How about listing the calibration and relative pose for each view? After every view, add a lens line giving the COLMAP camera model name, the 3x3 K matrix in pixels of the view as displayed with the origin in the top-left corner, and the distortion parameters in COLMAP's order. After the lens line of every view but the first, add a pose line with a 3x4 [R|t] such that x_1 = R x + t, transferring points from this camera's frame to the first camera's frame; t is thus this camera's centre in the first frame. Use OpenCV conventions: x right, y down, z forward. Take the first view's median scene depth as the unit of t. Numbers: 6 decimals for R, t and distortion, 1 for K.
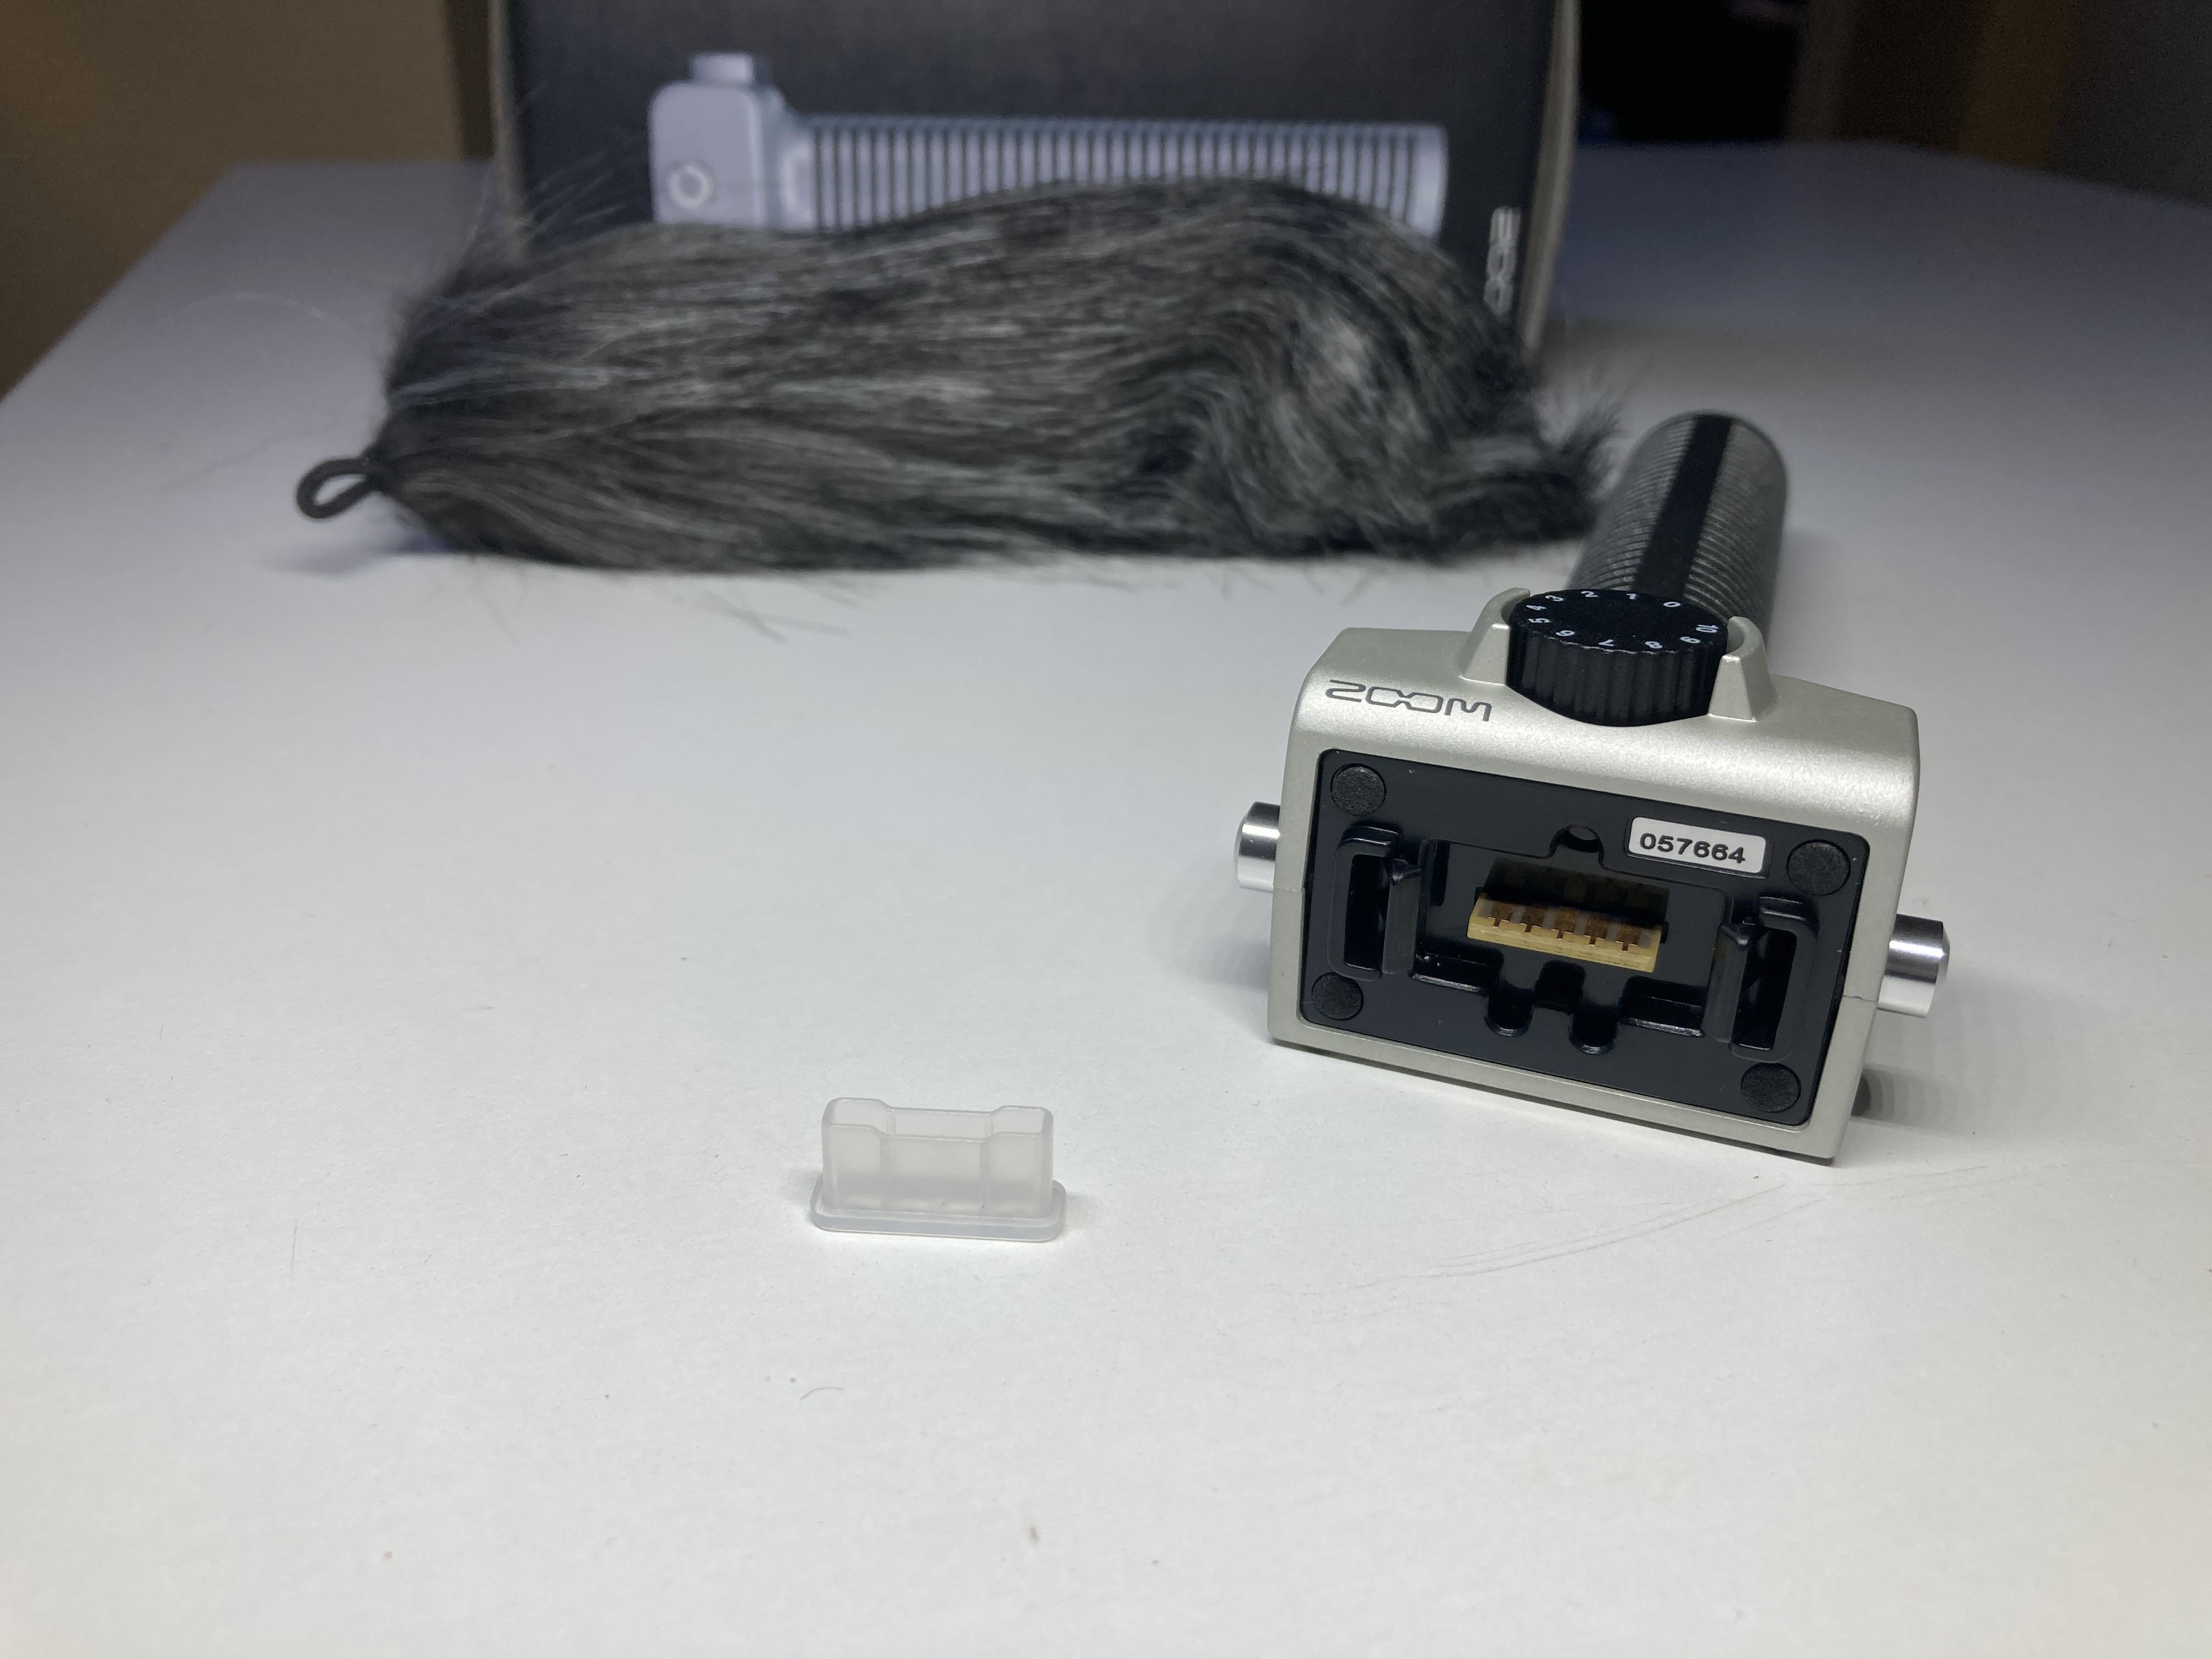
lens RADIAL K [[1795.2, 0, 1096.1], [0, 1795.2, 859.2], [0, 0, 1]] dist [0.054023, -0.336208]
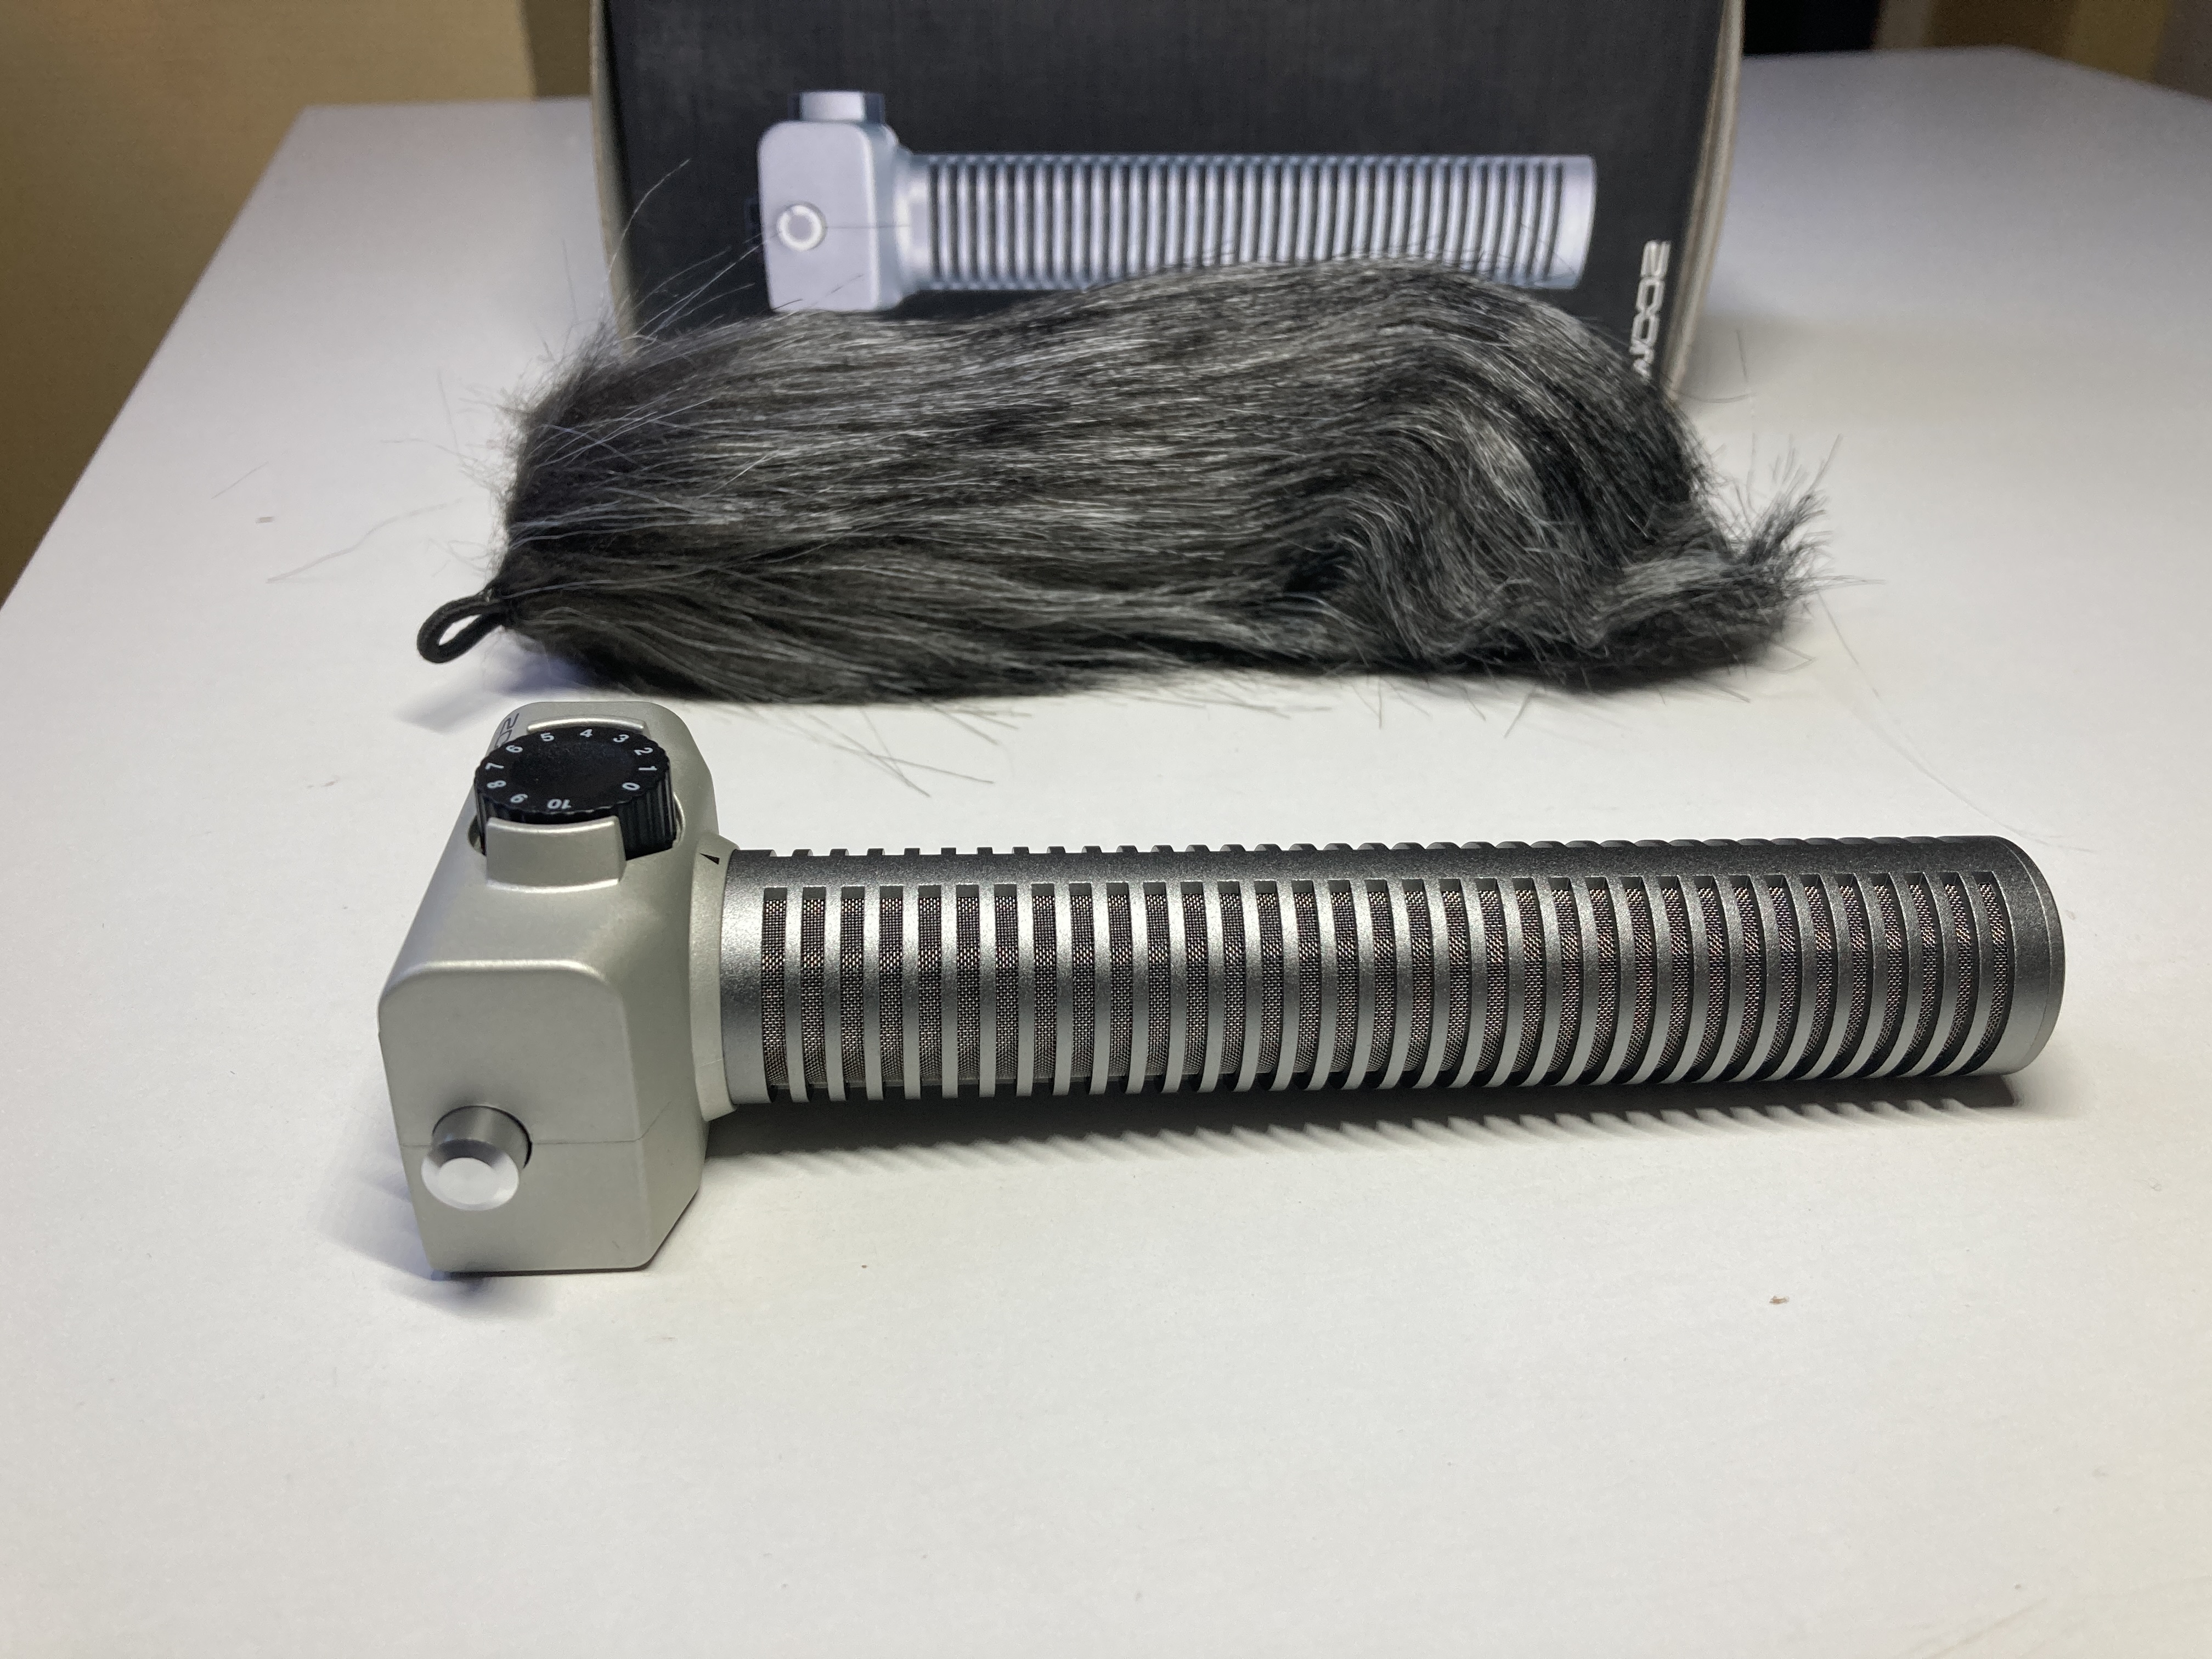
lens RADIAL K [[1795.2, 0, 1096.1], [0, 1795.2, 859.2], [0, 0, 1]] dist [0.054023, -0.336208]
pose [[0.999344, 0.004195, -0.035975, -0.045116], [-0.001782, 0.997762, 0.066842, -0.141875], [0.036175, -0.066734, 0.997115, 0.038389]]
